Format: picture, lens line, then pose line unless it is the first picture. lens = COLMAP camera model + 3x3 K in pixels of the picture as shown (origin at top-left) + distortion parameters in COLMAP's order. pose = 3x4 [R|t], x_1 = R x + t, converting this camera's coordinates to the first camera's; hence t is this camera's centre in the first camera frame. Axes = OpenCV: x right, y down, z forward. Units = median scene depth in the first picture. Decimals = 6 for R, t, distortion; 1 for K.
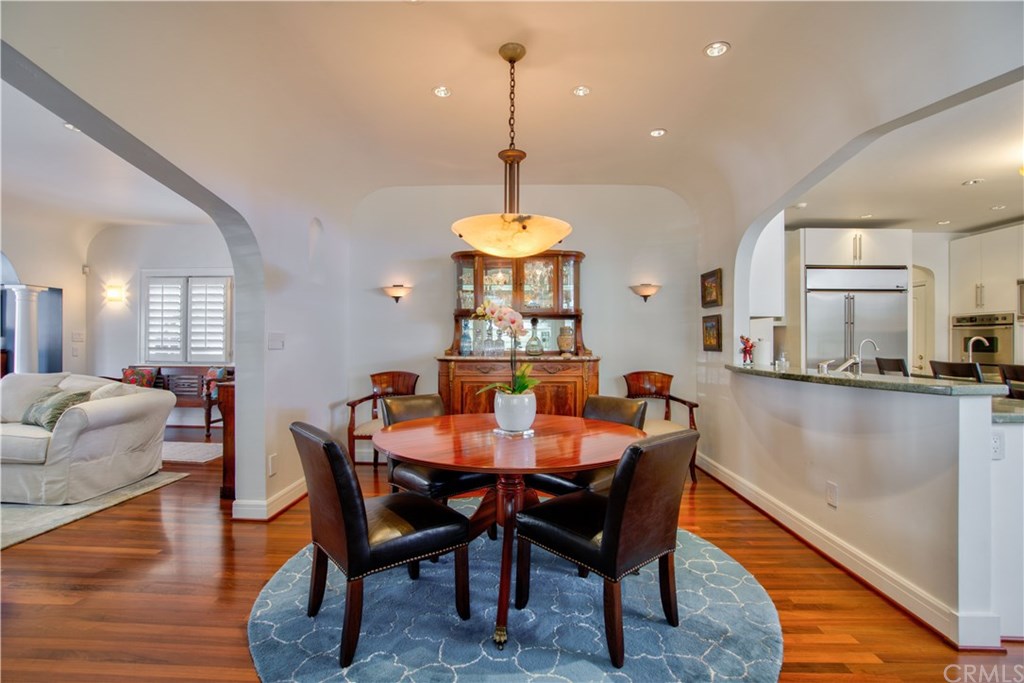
lens RADIAL K [[468.4, 0, 508.5], [0, 468.4, 338.9], [0, 0, 1]] dist [-0.031576, 0.009236]
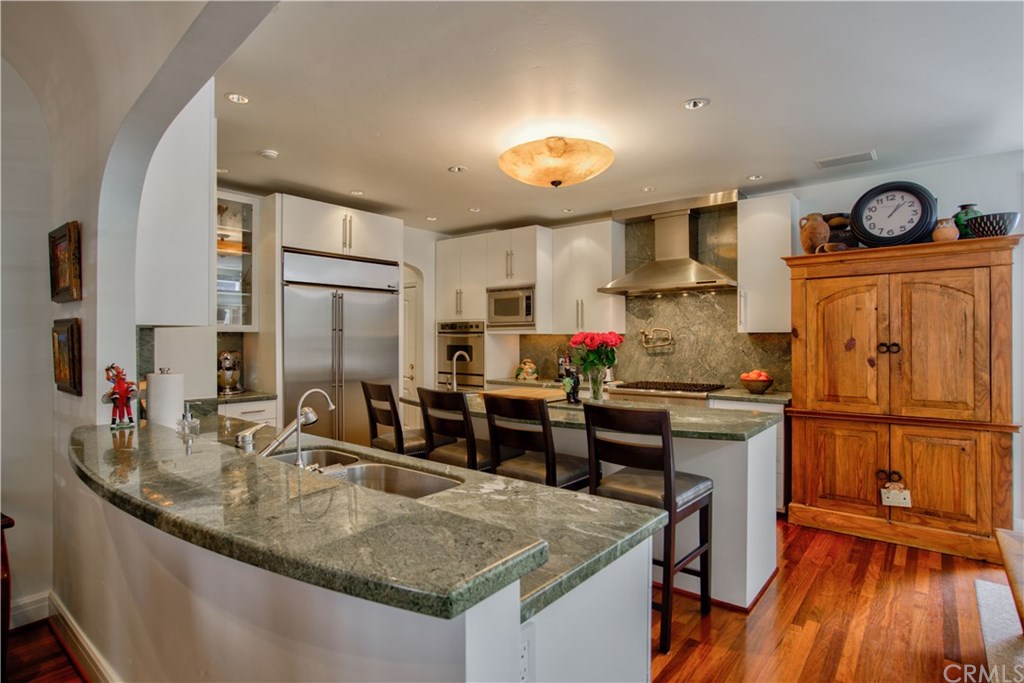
lens RADIAL K [[529.2, 0, 511.3], [0, 529.2, 342.2], [0, 0, 1]] dist [-0.014251, 0.001606]
pose [[0.612629, -0.009919, 0.790308, 0.222165], [-0.003343, 0.999880, 0.015141, -0.027310], [-0.790363, -0.011918, 0.612523, 0.235071]]
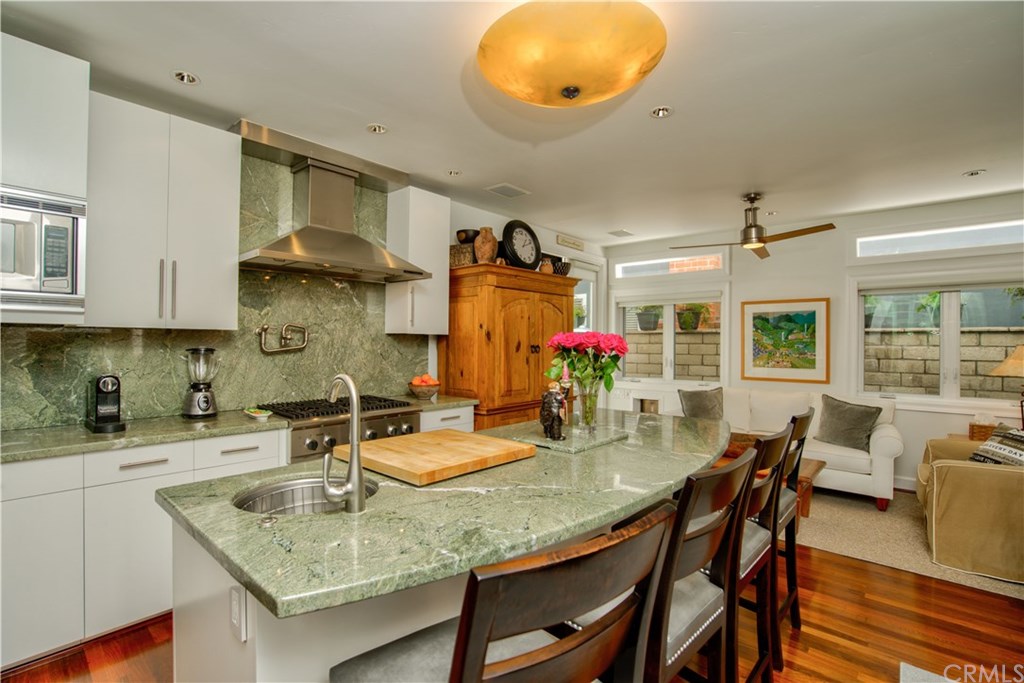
lens RADIAL K [[468.4, 0, 507.0], [0, 468.4, 340.3], [0, 0, 1]] dist [-0.031576, 0.009236]
pose [[-0.763815, -0.012868, 0.645307, 0.574018], [-0.019404, 0.999807, -0.003030, -0.022239], [-0.645144, -0.014836, -0.763917, 0.882910]]
